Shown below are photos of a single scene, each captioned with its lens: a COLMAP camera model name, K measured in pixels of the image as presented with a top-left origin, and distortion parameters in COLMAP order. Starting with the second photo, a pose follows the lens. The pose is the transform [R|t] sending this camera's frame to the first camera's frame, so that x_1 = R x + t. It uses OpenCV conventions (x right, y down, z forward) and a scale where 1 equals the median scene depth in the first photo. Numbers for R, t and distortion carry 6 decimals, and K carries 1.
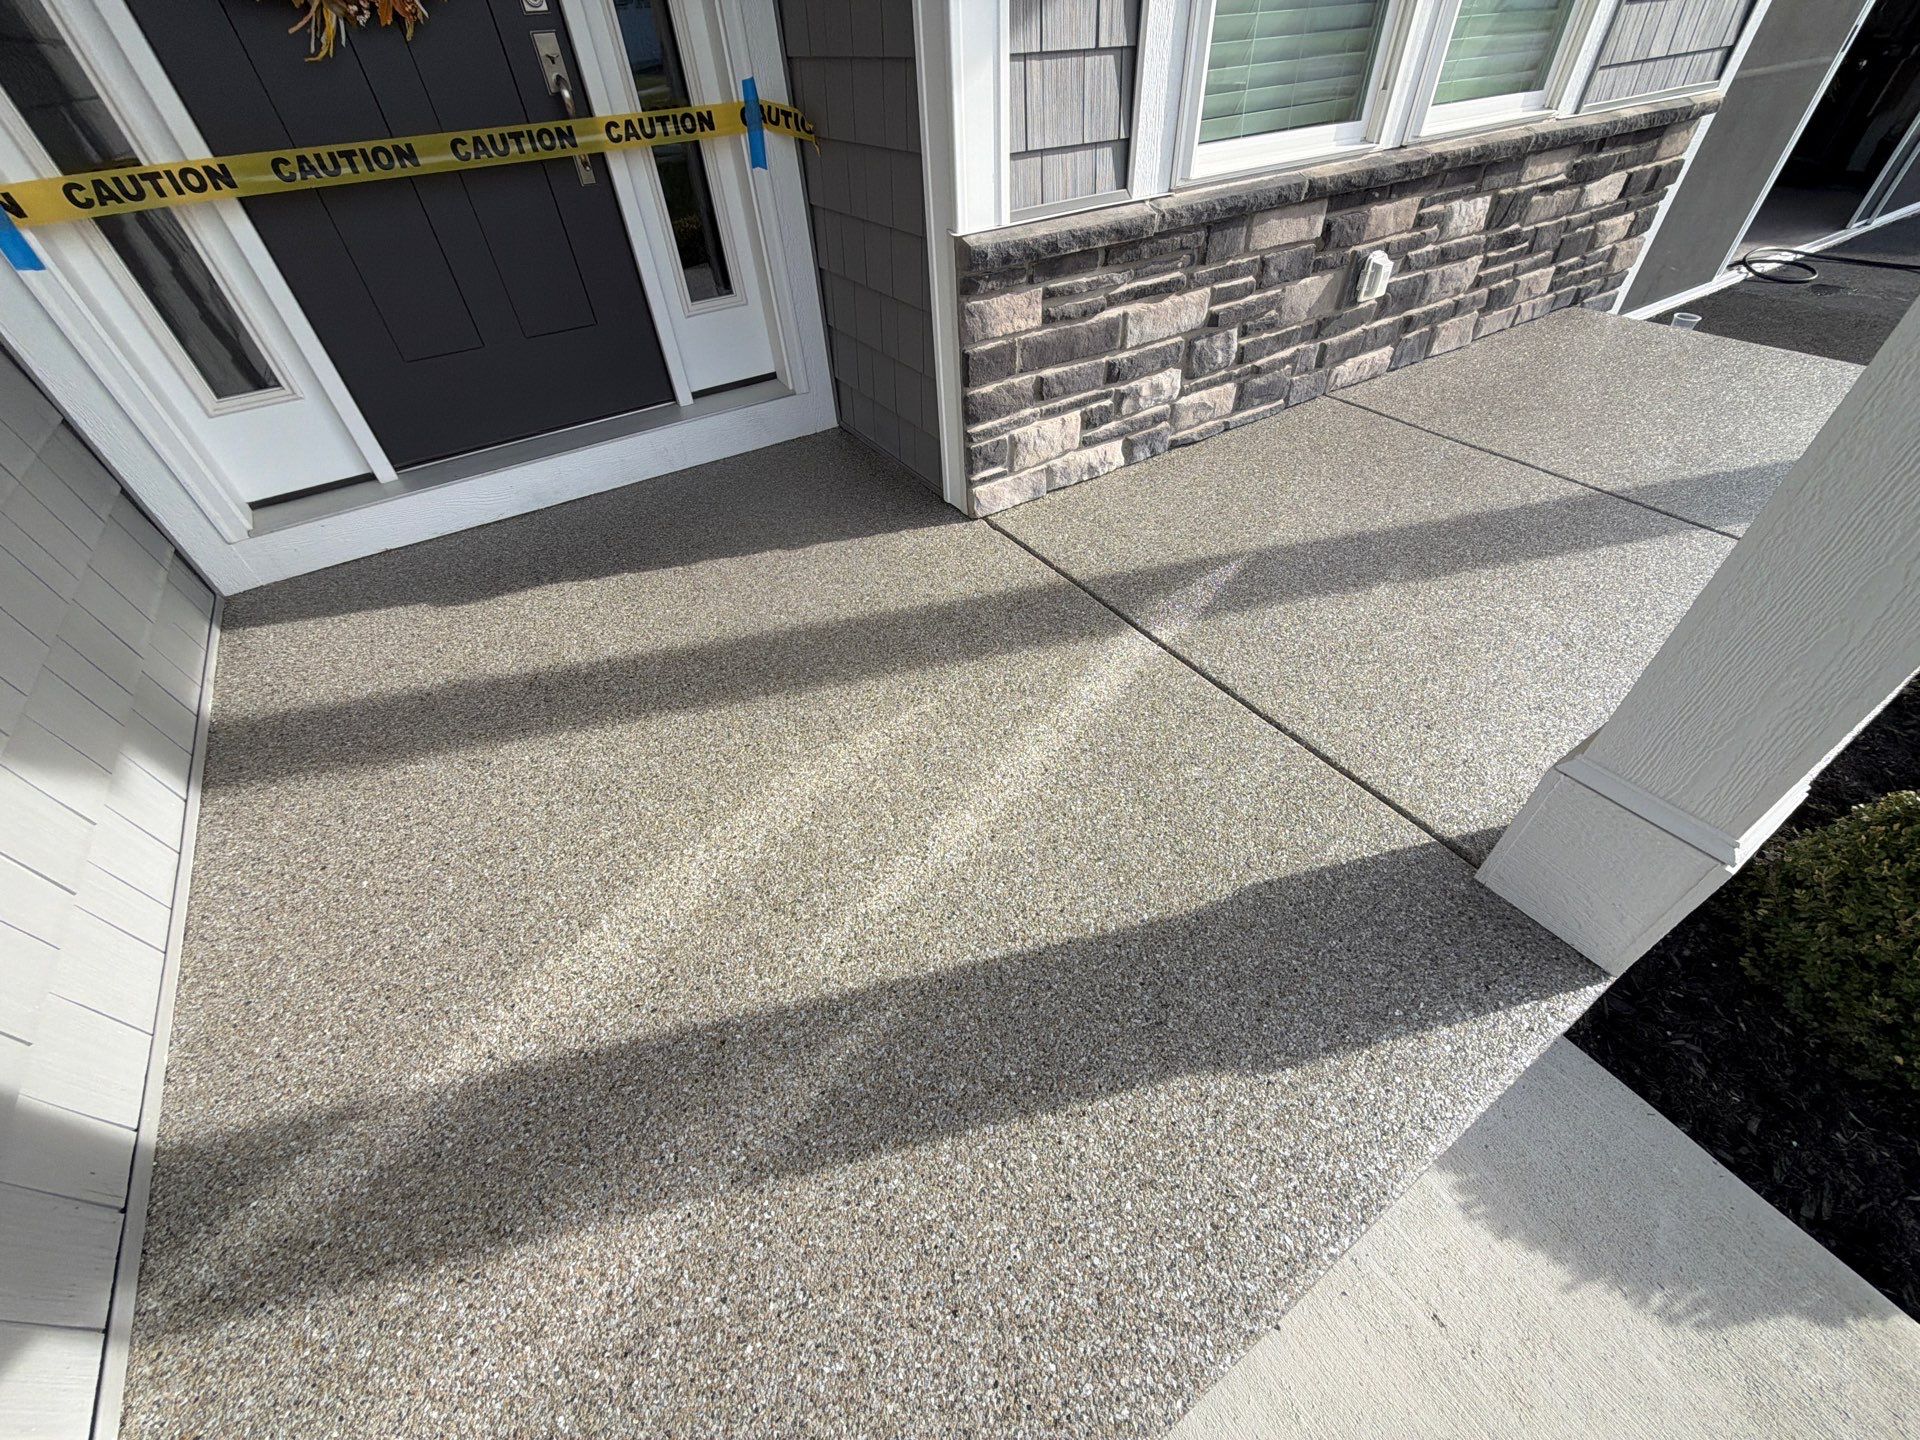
lens RADIAL K [[753.8, 0, 957.4], [0, 753.8, 719.1], [0, 0, 1]] dist [-0.000937, -0.000355]
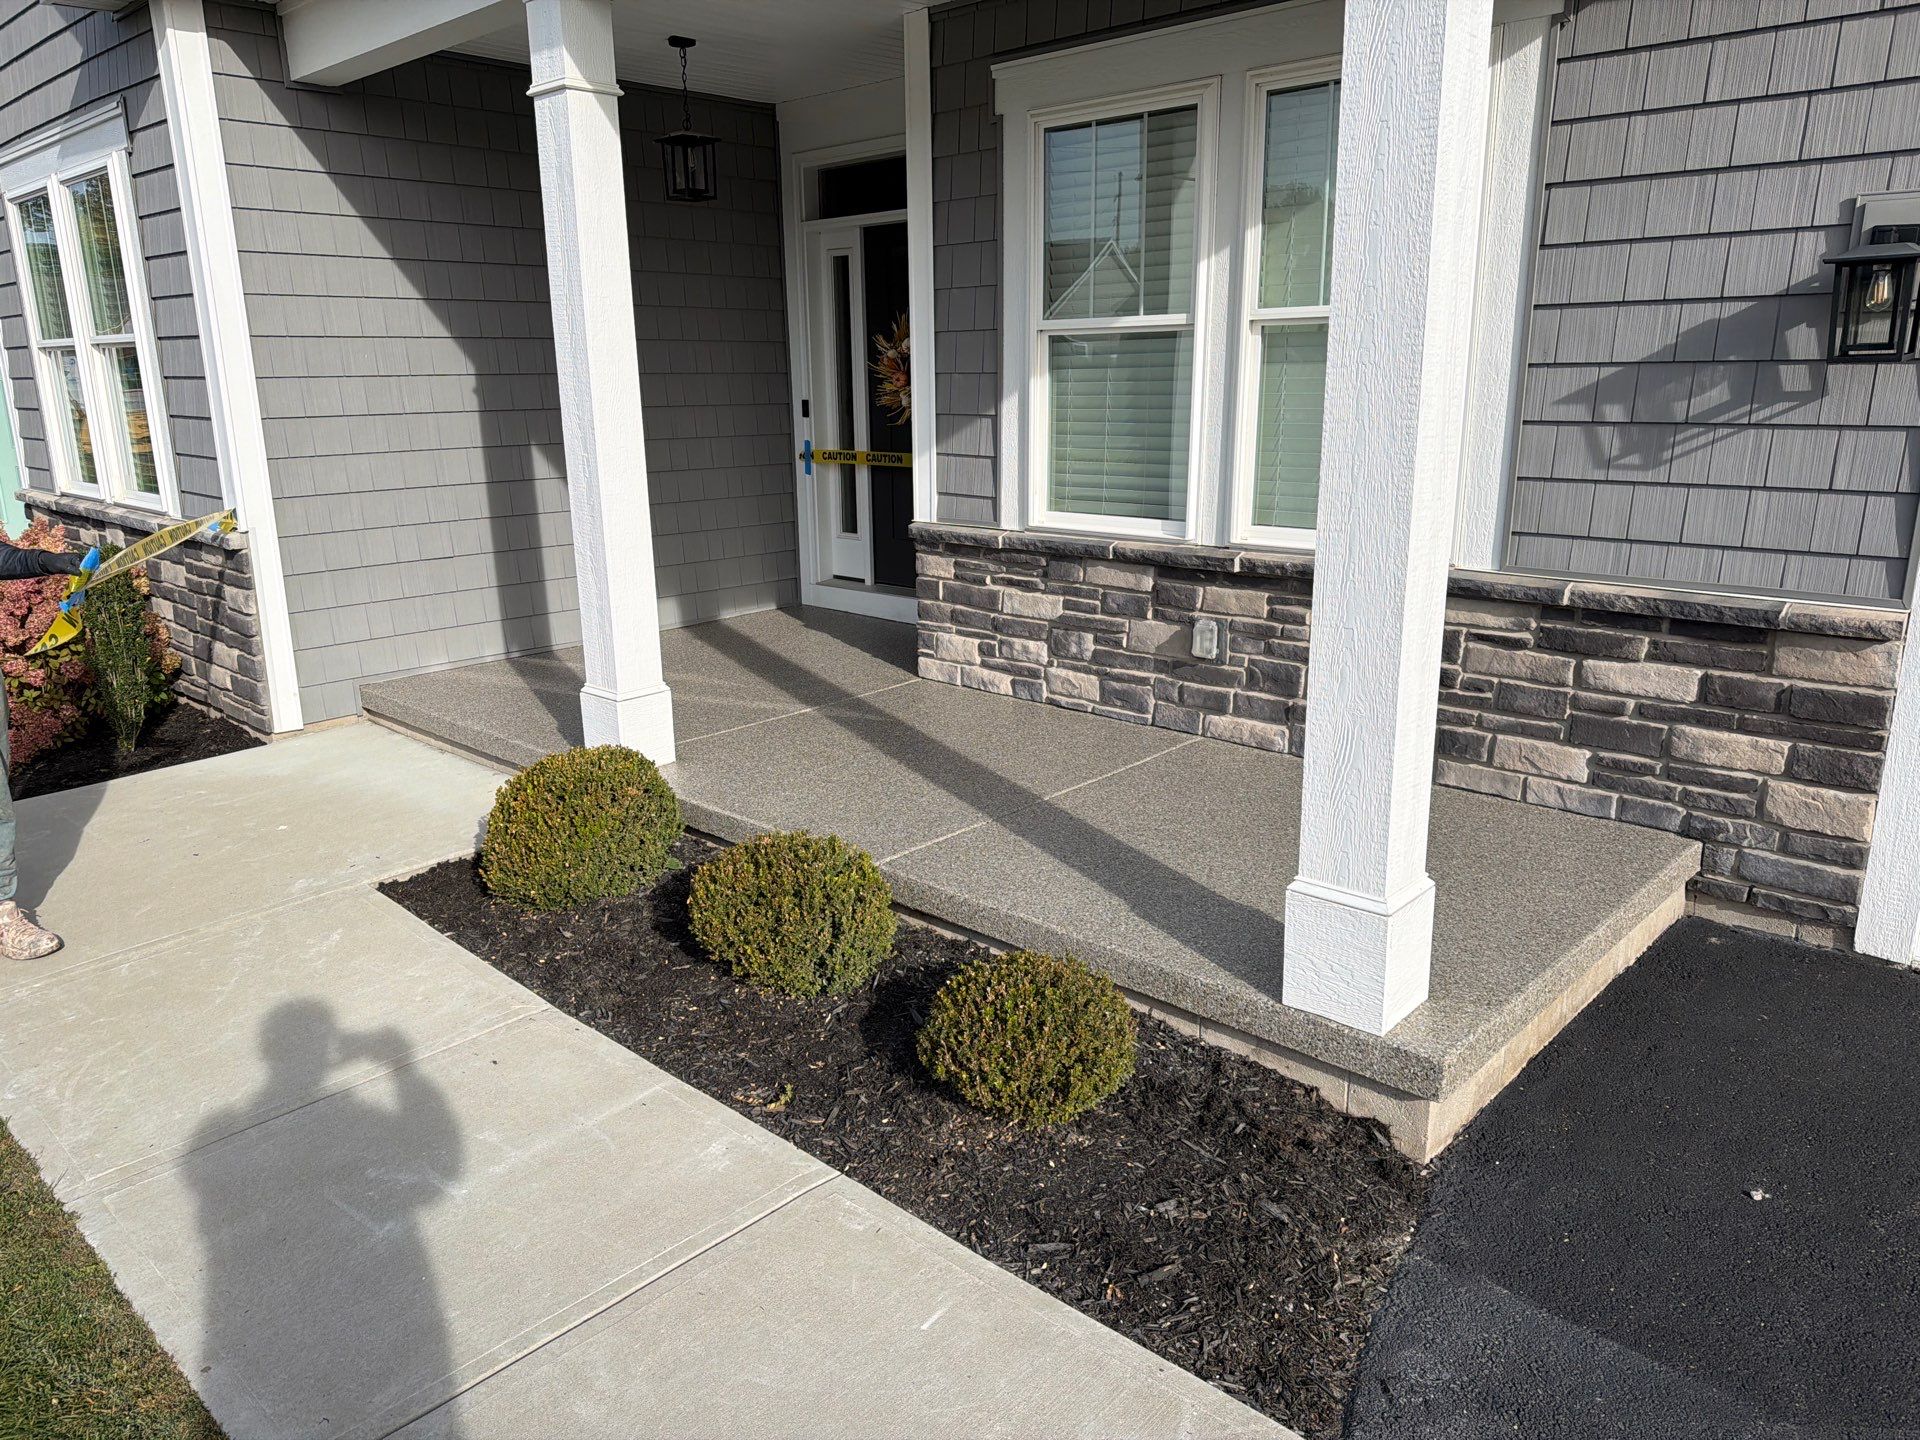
lens RADIAL K [[1332.0, 0, 951.3], [0, 1332.0, 739.6], [0, 0, 1]] dist [0.059796, -0.068222]
pose [[0.233939, 0.303326, -0.923724, 2.805567], [-0.662373, 0.745211, 0.076957, -0.453483], [0.711712, 0.593847, 0.375249, 0.087443]]
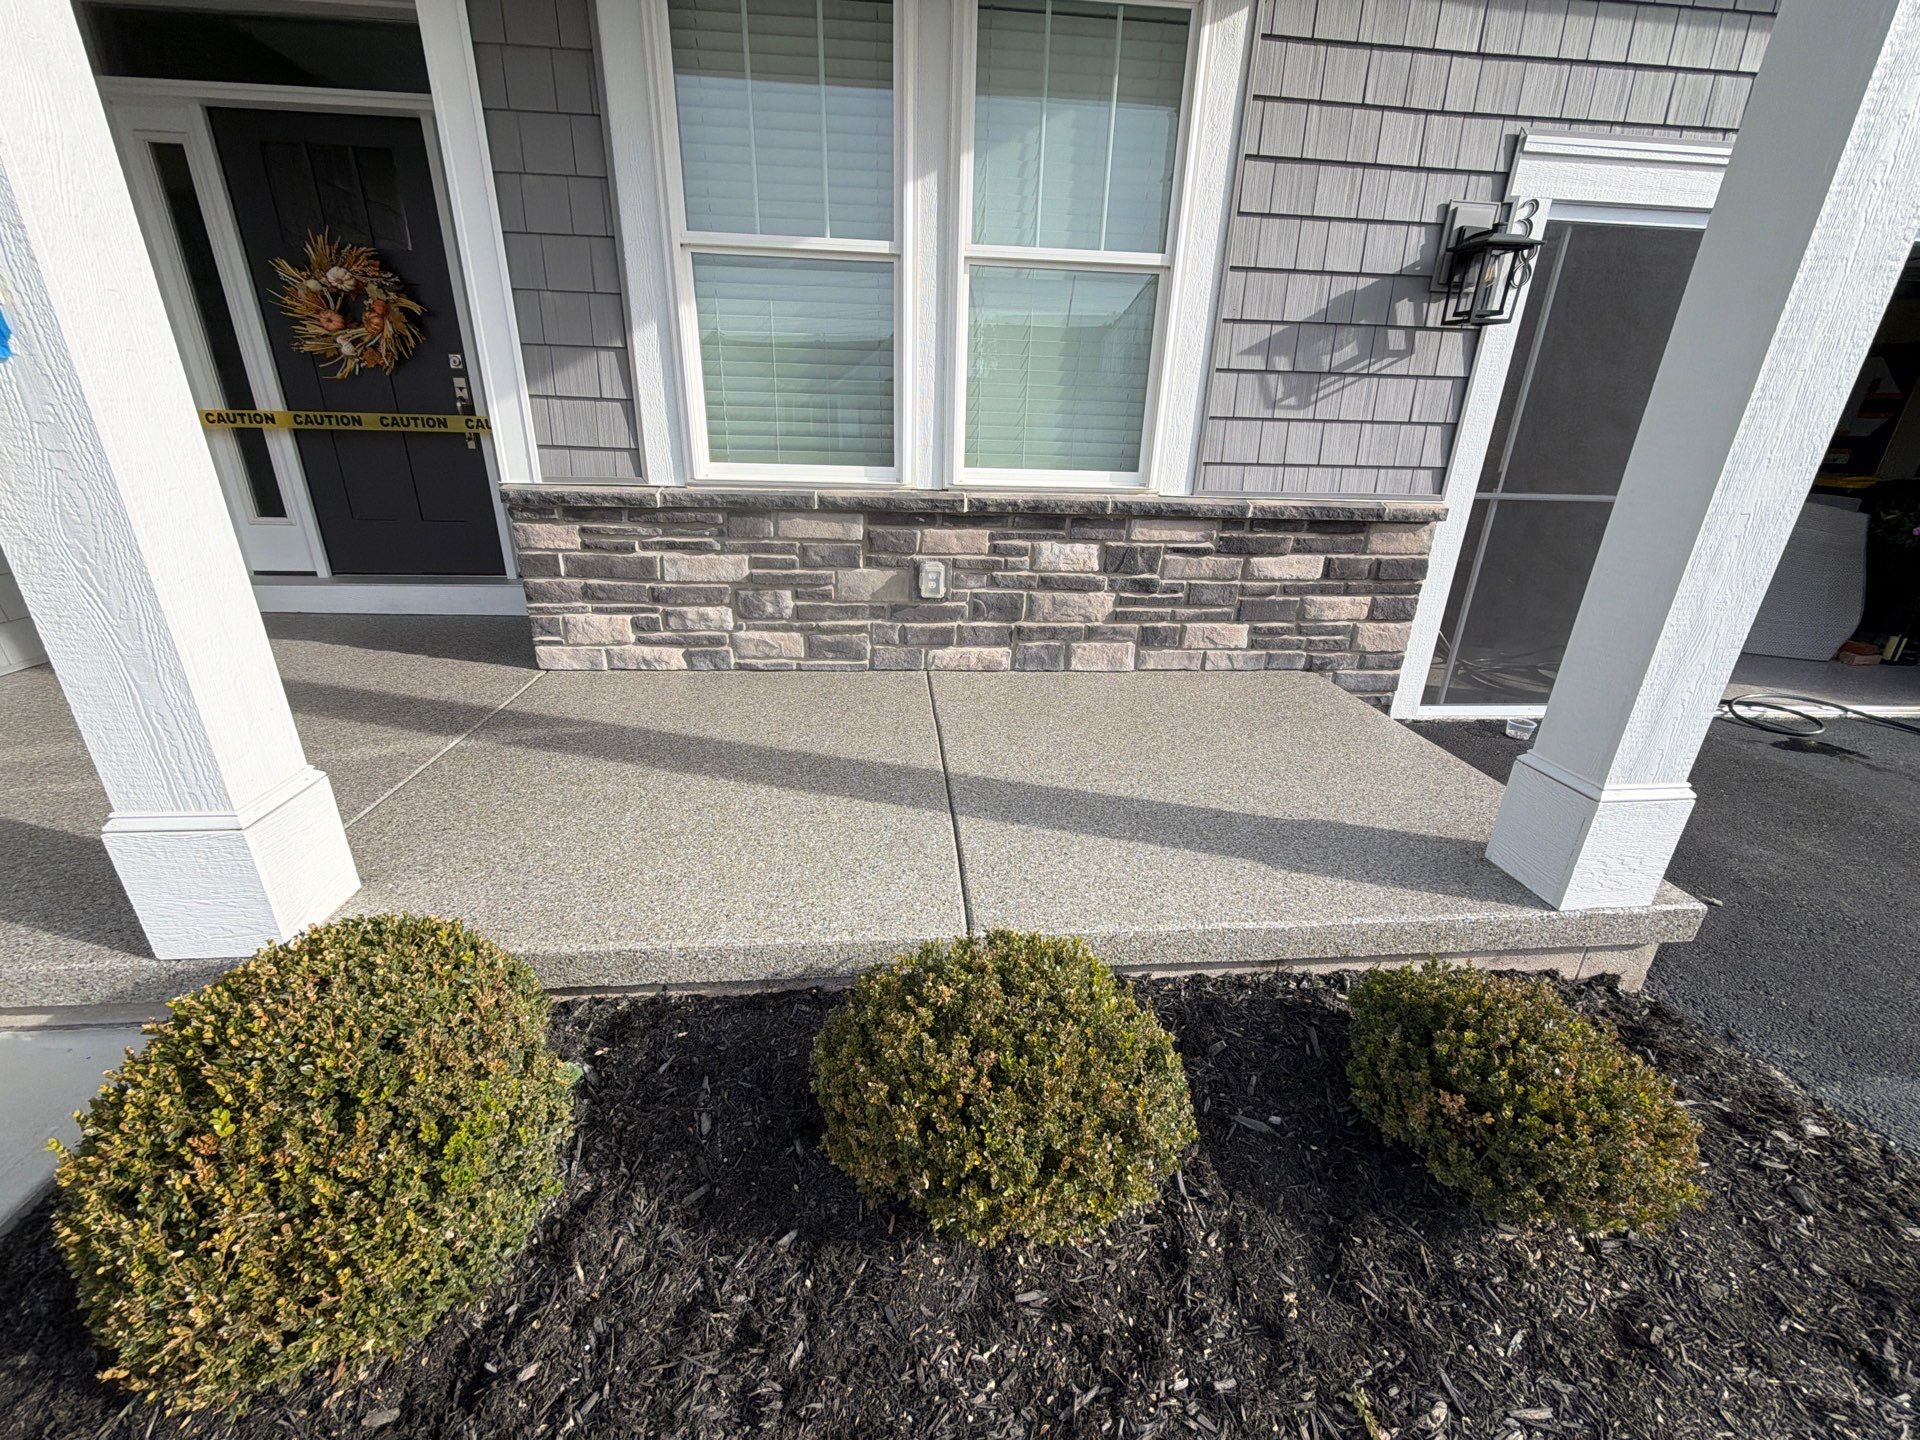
lens RADIAL K [[753.8, 0, 958.7], [0, 753.8, 721.0], [0, 0, 1]] dist [-0.000937, -0.000355]
pose [[0.882917, 0.235589, -0.406148, 1.346530], [-0.367920, 0.884546, -0.286727, -0.075176], [0.291707, 0.402586, 0.867659, 0.078575]]
